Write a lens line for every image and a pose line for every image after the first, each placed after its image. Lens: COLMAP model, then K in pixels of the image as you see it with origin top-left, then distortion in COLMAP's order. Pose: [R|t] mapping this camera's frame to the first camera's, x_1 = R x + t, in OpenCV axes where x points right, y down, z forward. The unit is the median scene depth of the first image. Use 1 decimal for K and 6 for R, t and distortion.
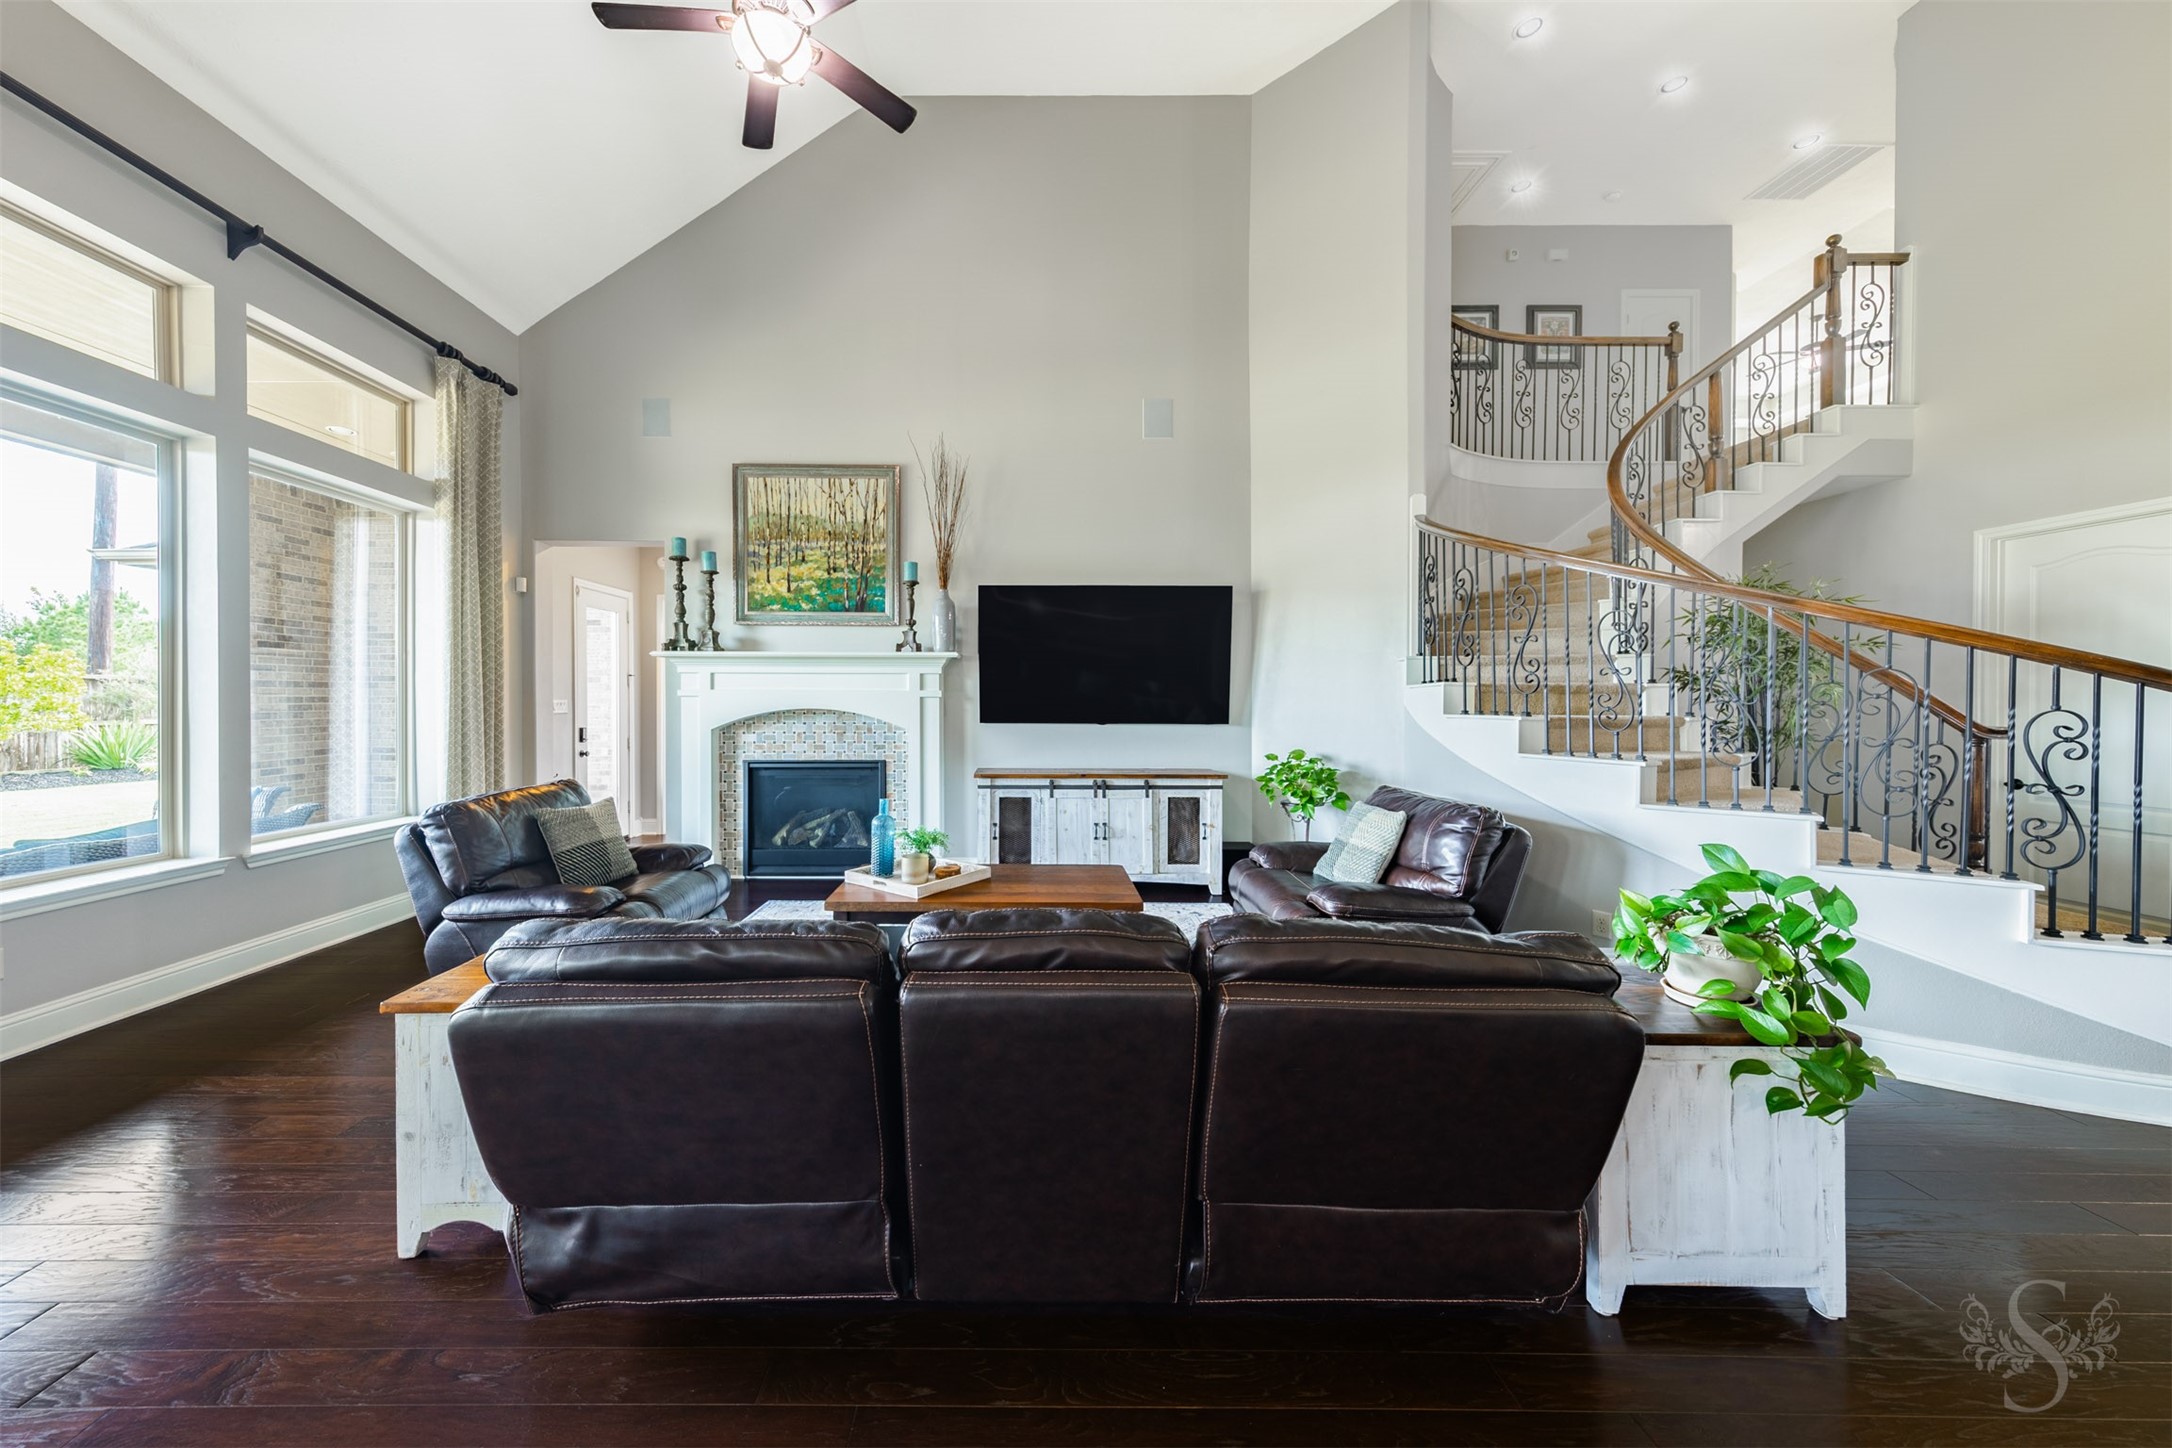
lens RADIAL K [[713.9, 0, 1084.6], [0, 713.9, 707.9], [0, 0, 1]] dist [0.005936, -0.000090]
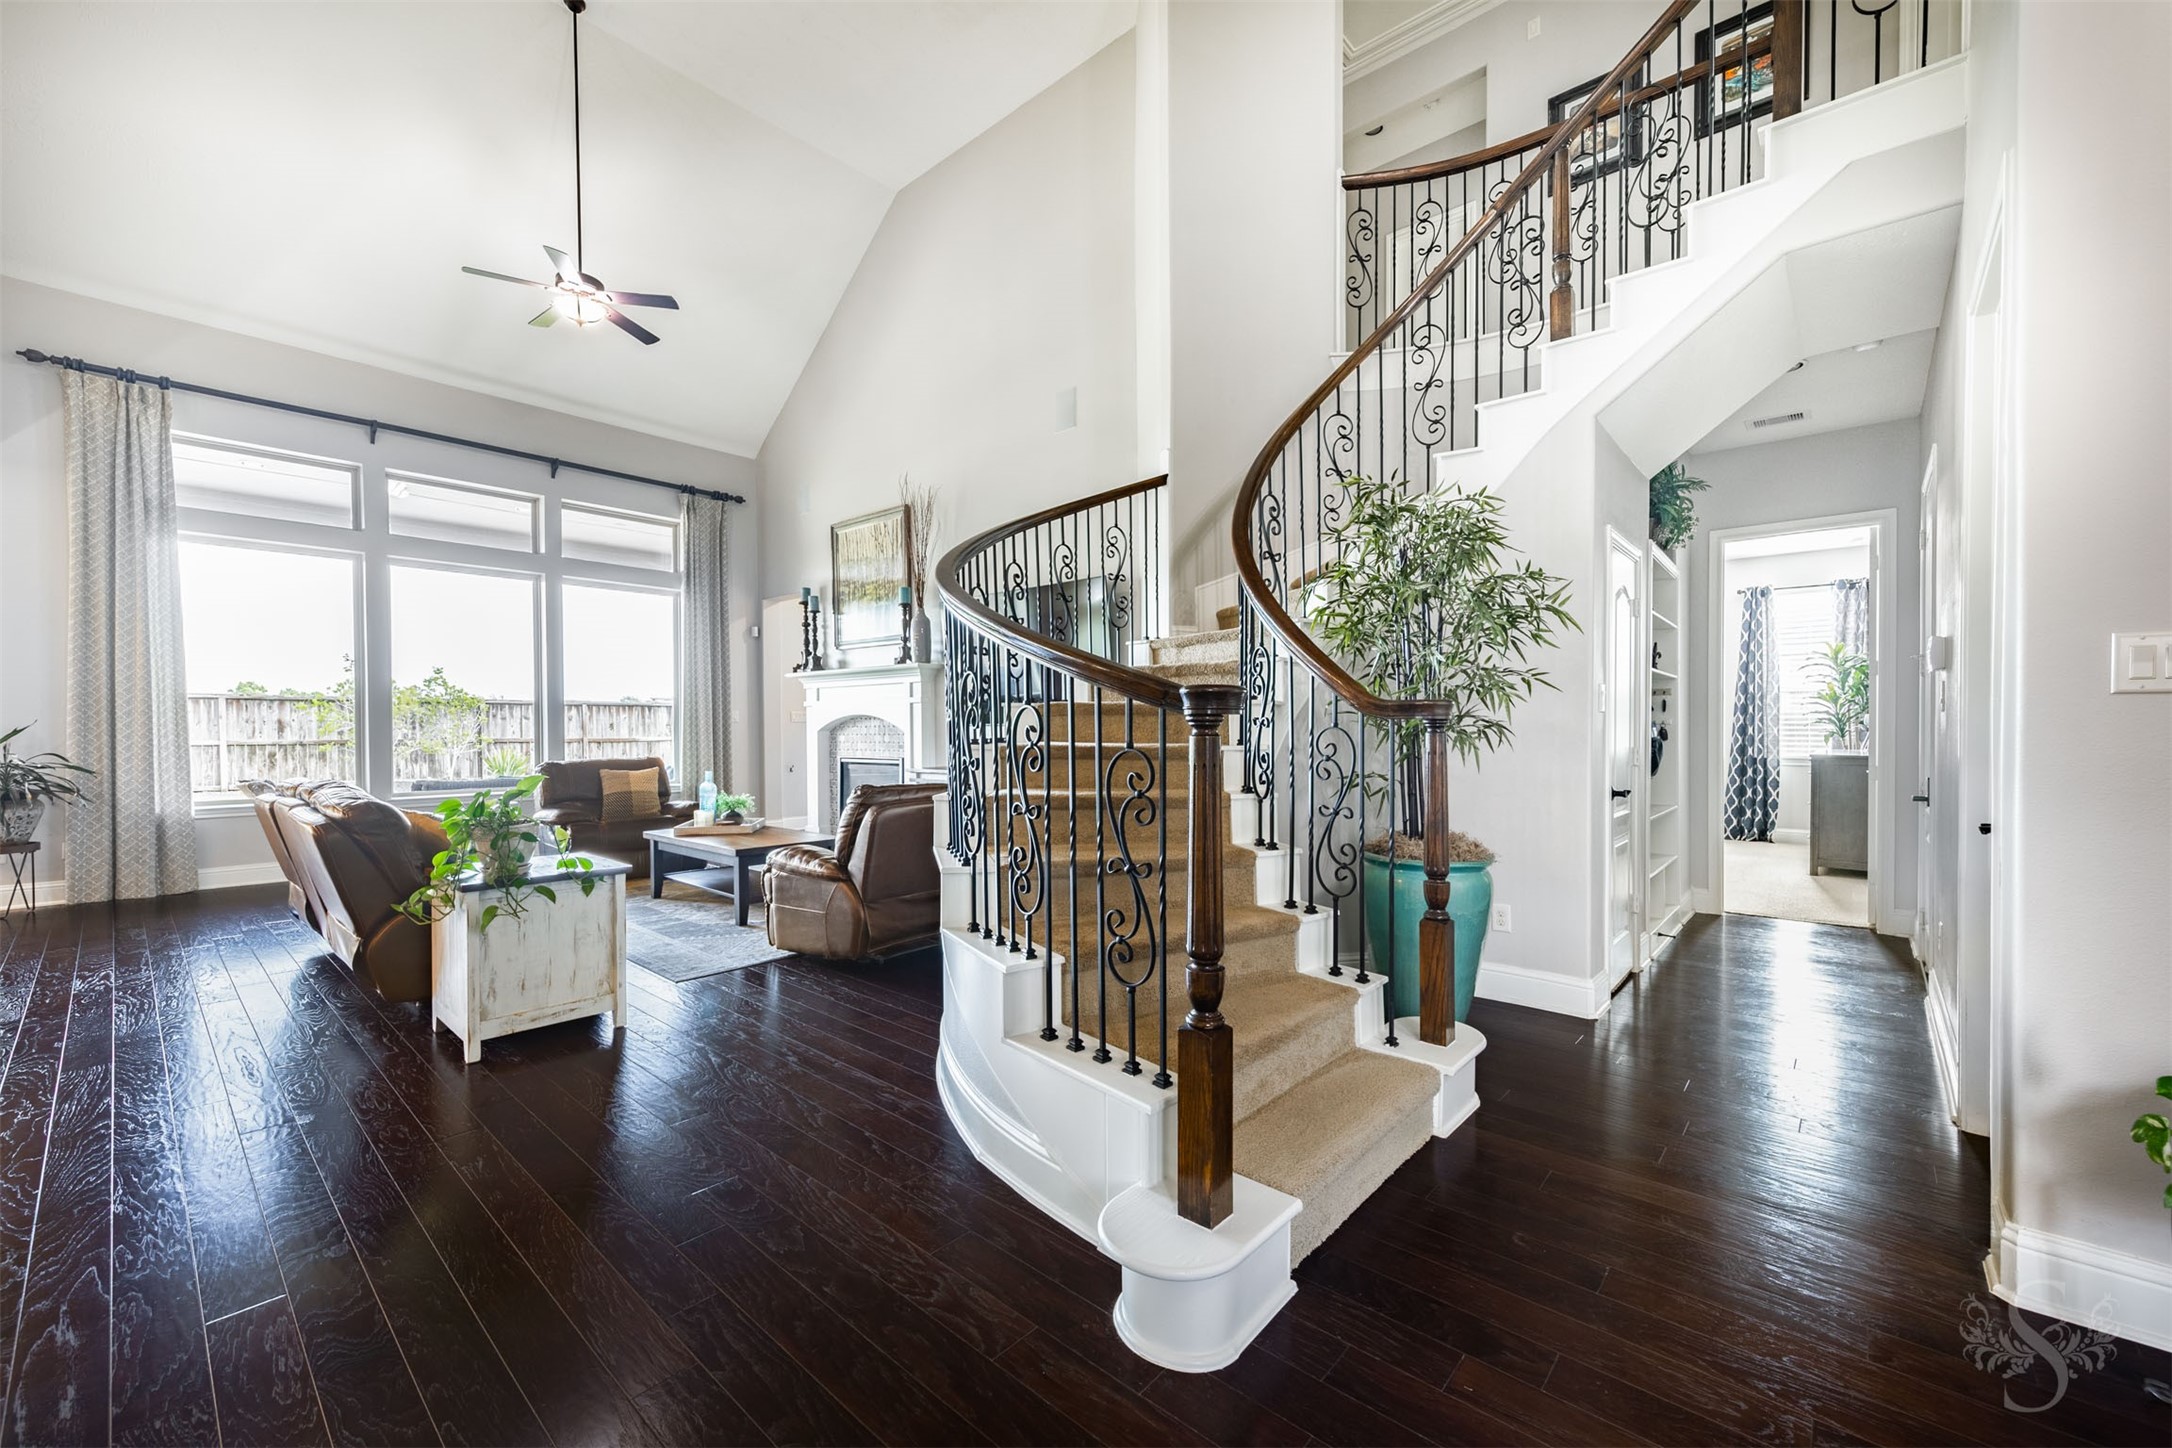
lens RADIAL K [[865.4, 0, 1086.0], [0, 865.4, 724.0], [0, 0, 1]] dist [0.000524, 0.000002]
pose [[0.747013, -0.004572, -0.664793, 0.864671], [0.001982, 0.999987, -0.004650, 0.022407], [0.664806, 0.002156, 0.747013, 0.147367]]
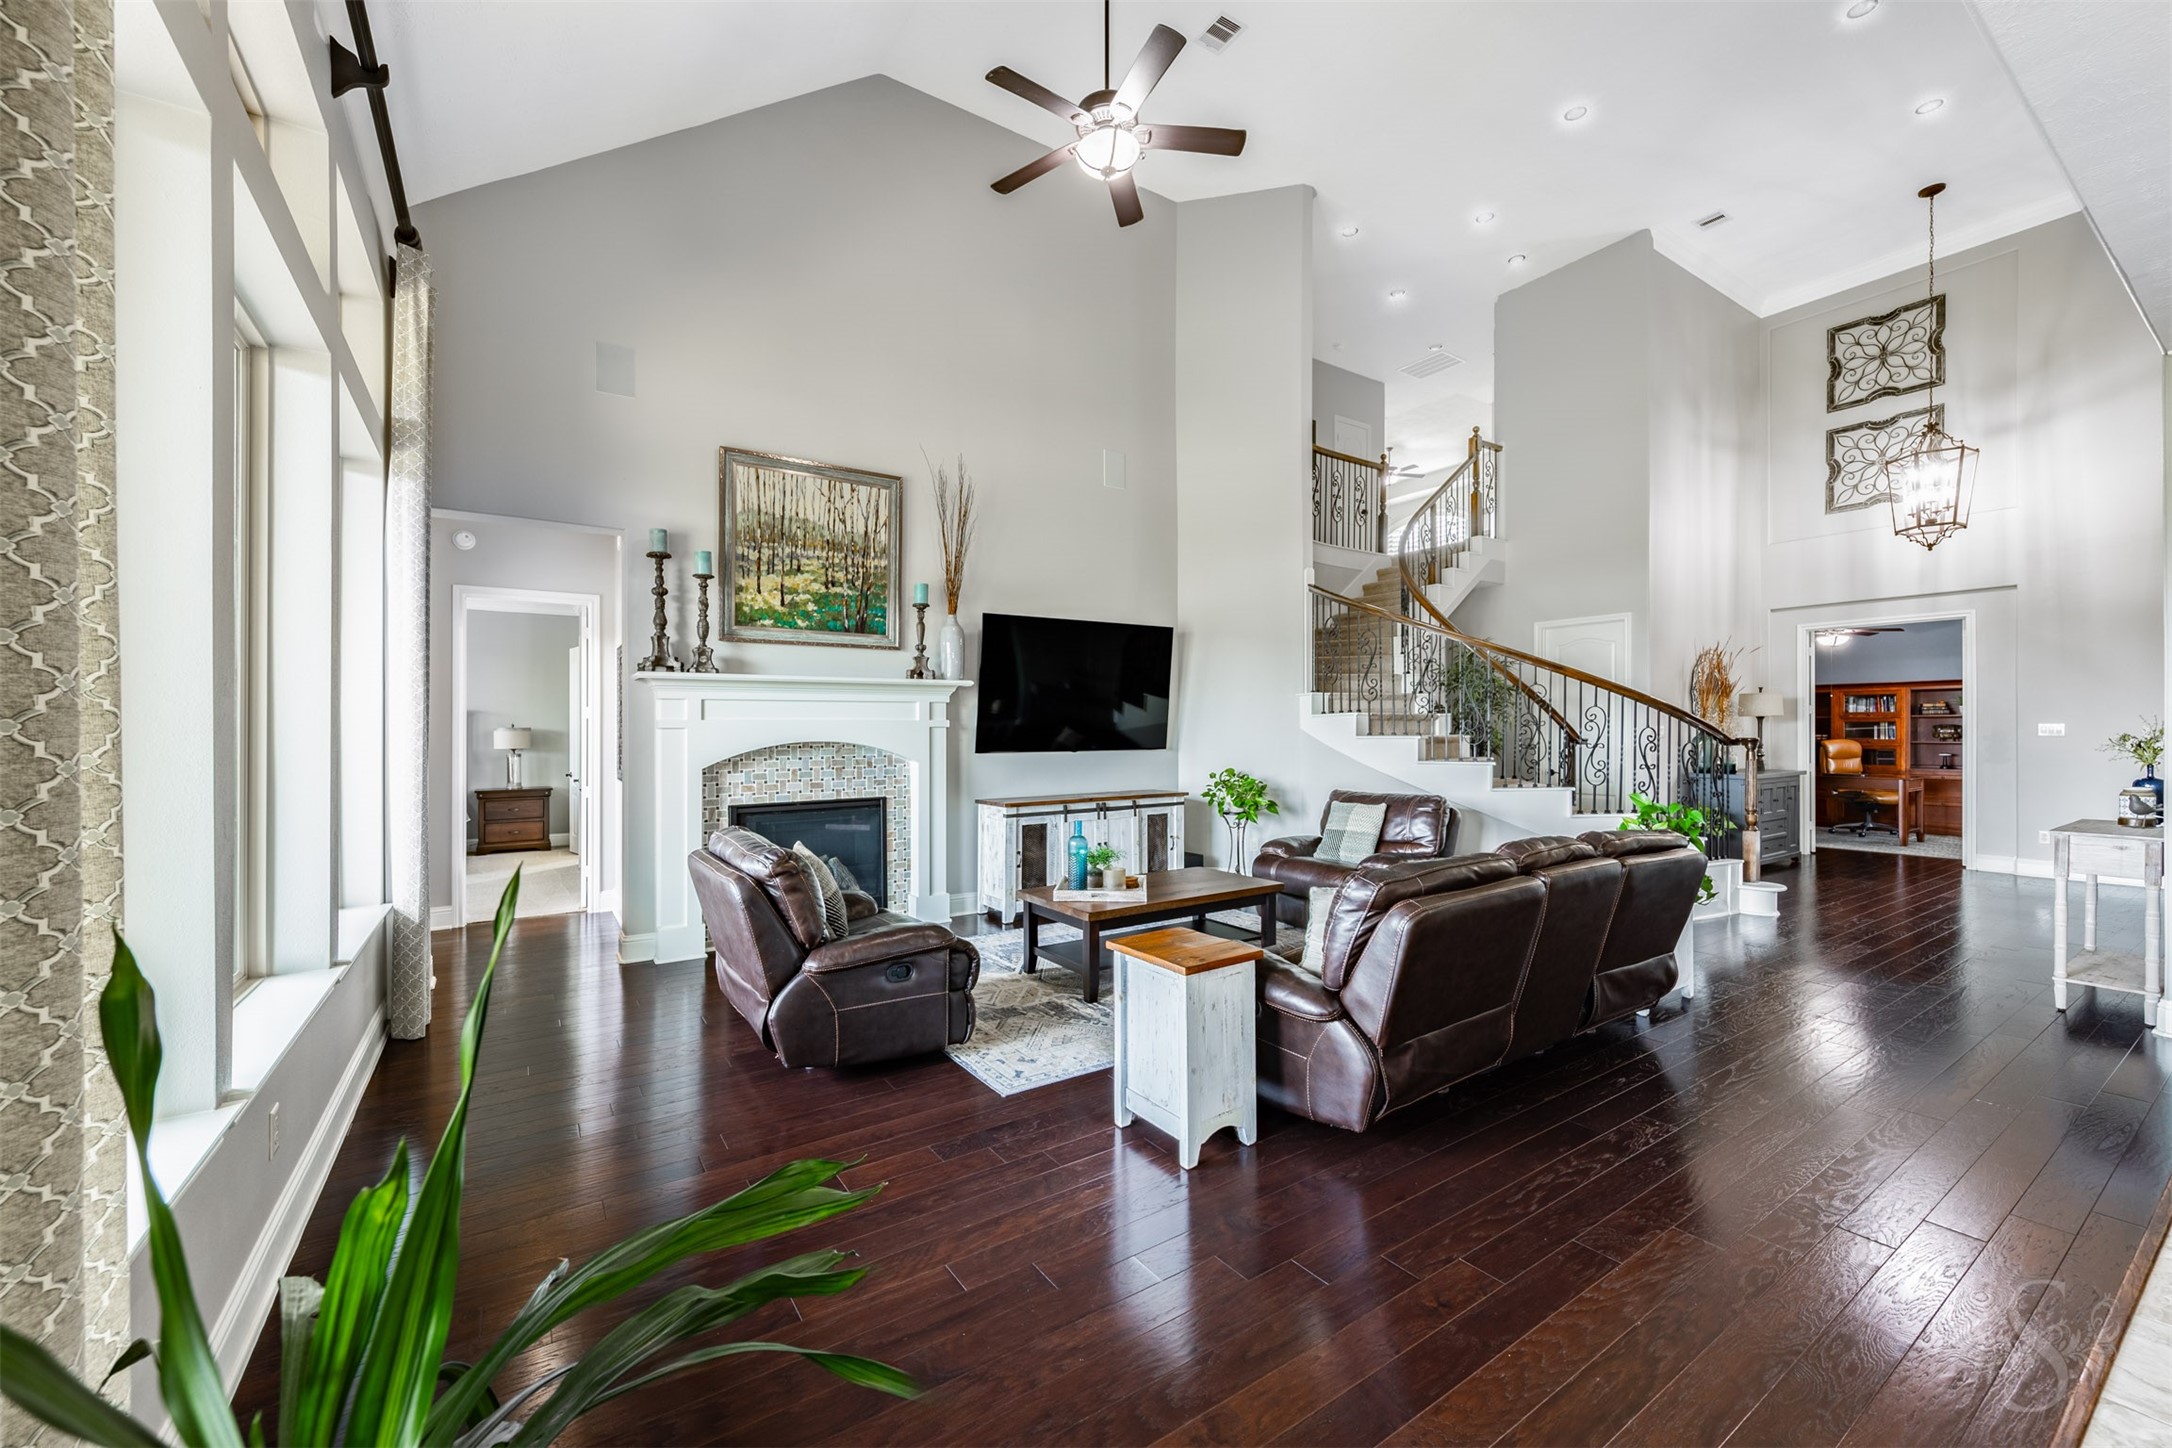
lens RADIAL K [[847.0, 0, 1087.4], [0, 847.0, 735.3], [0, 0, 1]] dist [0.000088, -0.000089]
pose [[0.827948, -0.014315, 0.560622, -0.687926], [0.016471, 0.999864, 0.001206, -0.002285], [-0.560563, 0.008236, 0.828071, -0.042771]]
